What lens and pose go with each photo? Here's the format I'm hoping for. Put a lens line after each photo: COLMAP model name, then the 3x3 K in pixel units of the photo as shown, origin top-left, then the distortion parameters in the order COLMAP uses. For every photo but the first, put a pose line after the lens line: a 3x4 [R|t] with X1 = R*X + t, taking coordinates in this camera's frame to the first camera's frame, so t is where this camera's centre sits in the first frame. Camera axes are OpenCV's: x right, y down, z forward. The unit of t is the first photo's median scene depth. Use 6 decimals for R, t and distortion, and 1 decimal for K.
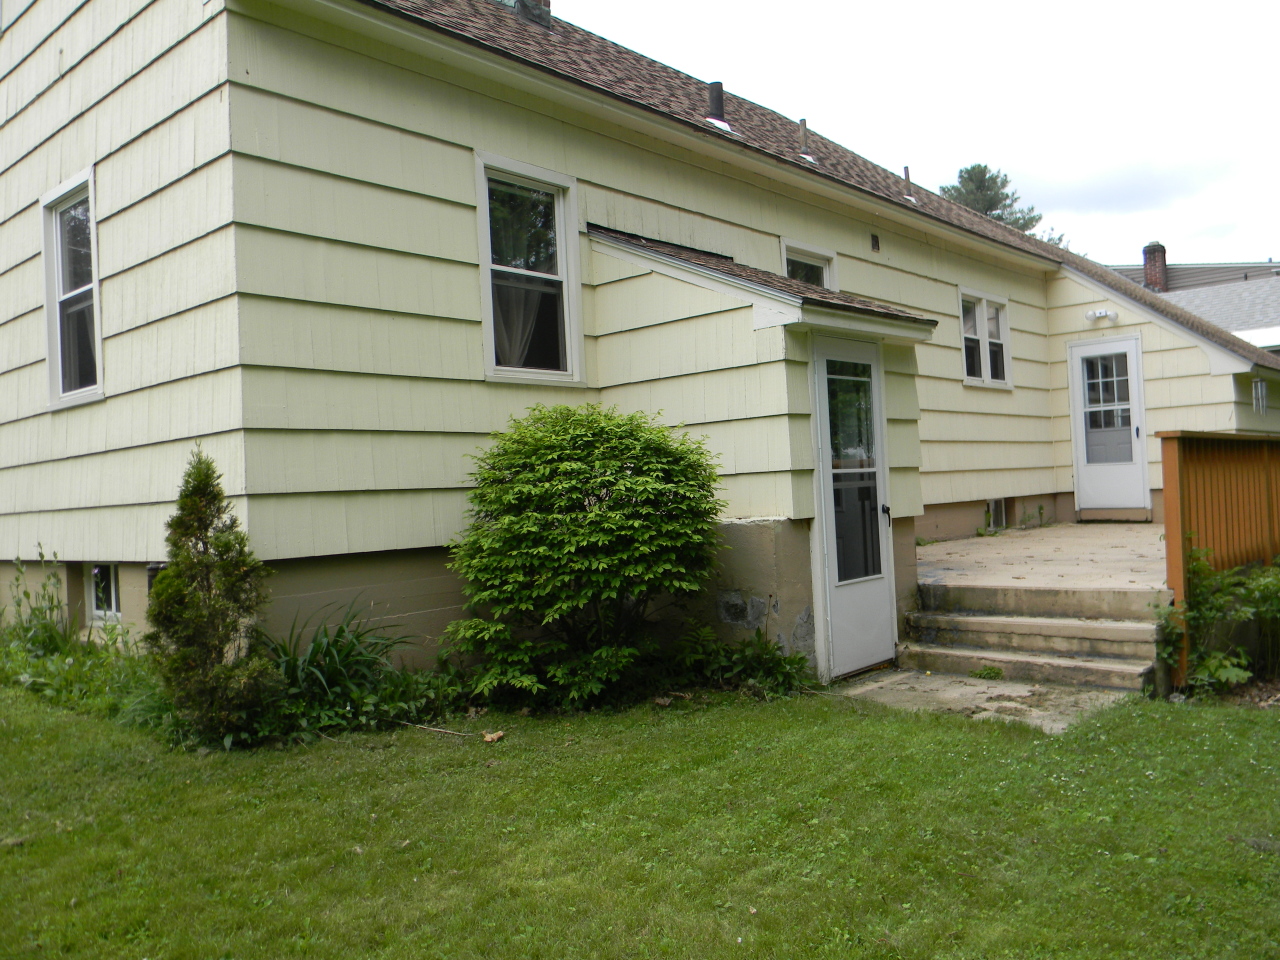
lens RADIAL K [[1021.5, 0, 635.1], [0, 1021.5, 475.7], [0, 0, 1]] dist [0.007352, -0.019325]
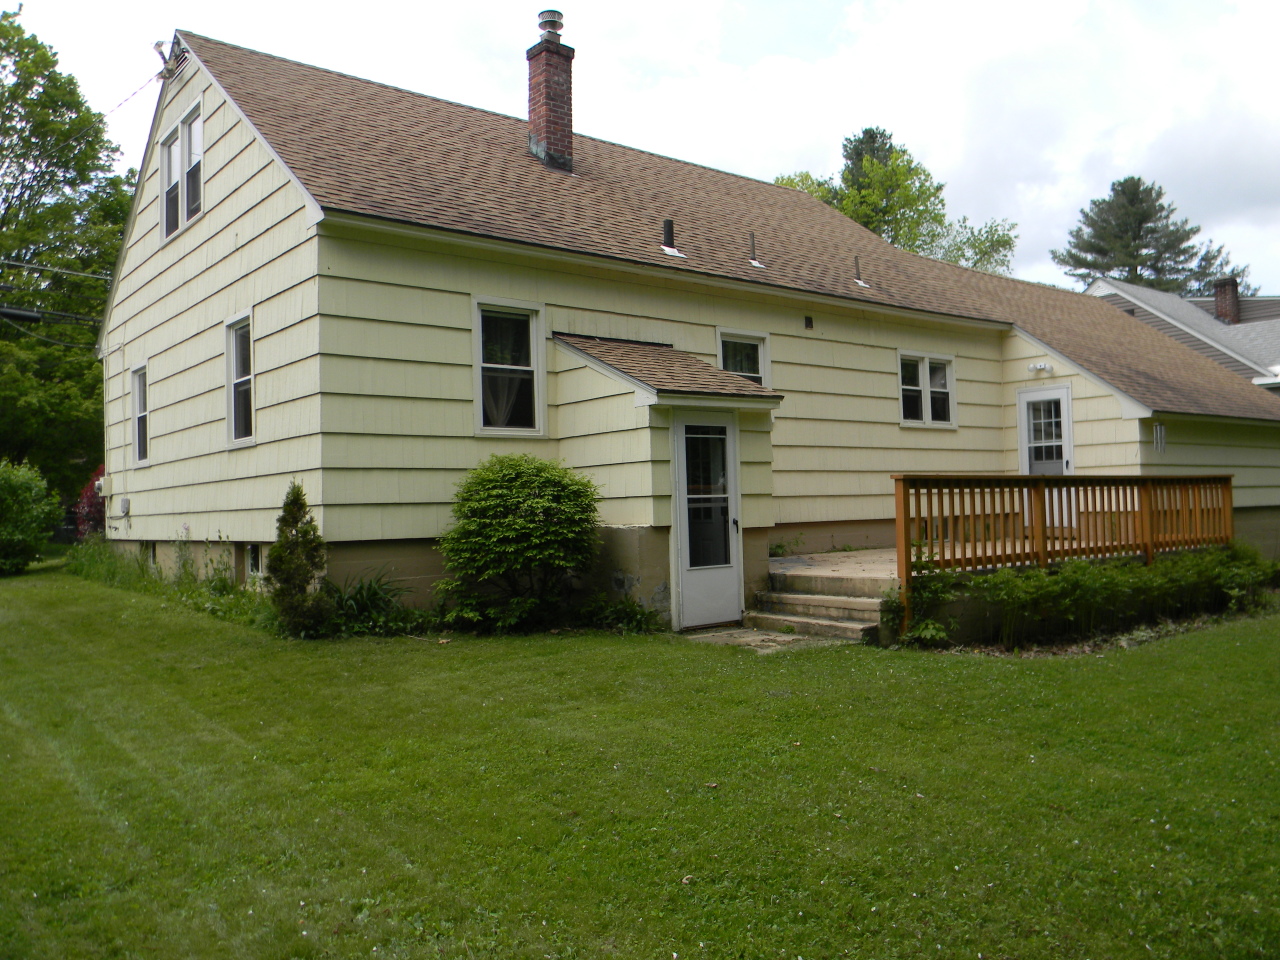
lens RADIAL K [[1021.5, 0, 641.0], [0, 1021.5, 479.8], [0, 0, 1]] dist [0.007352, -0.019325]
pose [[0.987795, 0.016899, -0.154843, 0.369789], [-0.017617, 0.999839, -0.003271, -0.023861], [0.154763, 0.005959, 0.987934, -0.566314]]
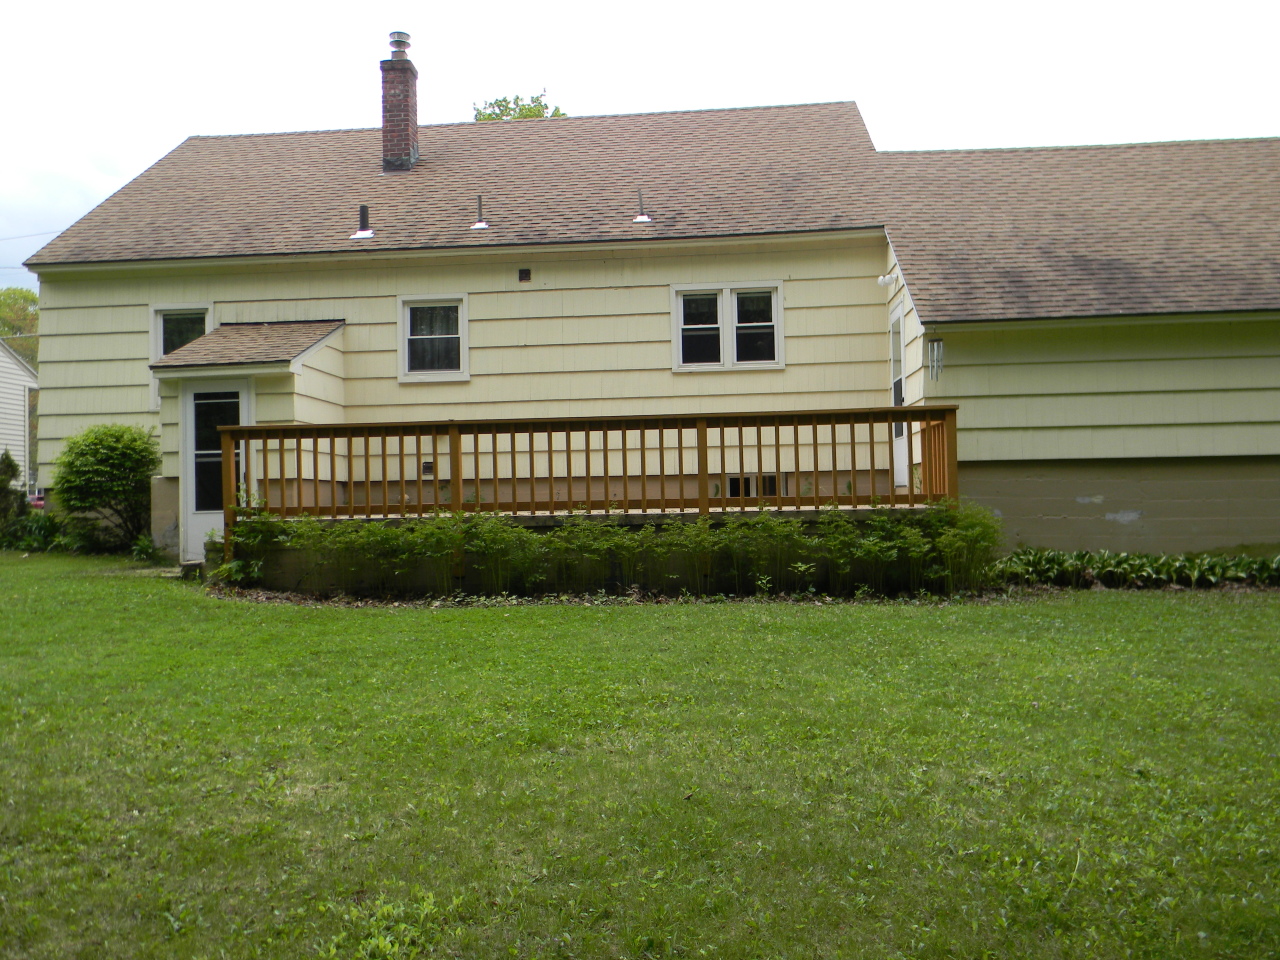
lens RADIAL K [[1021.5, 0, 640.2], [0, 1021.5, 481.3], [0, 0, 1]] dist [0.007352, -0.019325]
pose [[0.599453, 0.017232, -0.800224, 2.223902], [0.005115, 0.999665, 0.025358, 0.005476], [0.800394, -0.019294, 0.599164, 0.535108]]
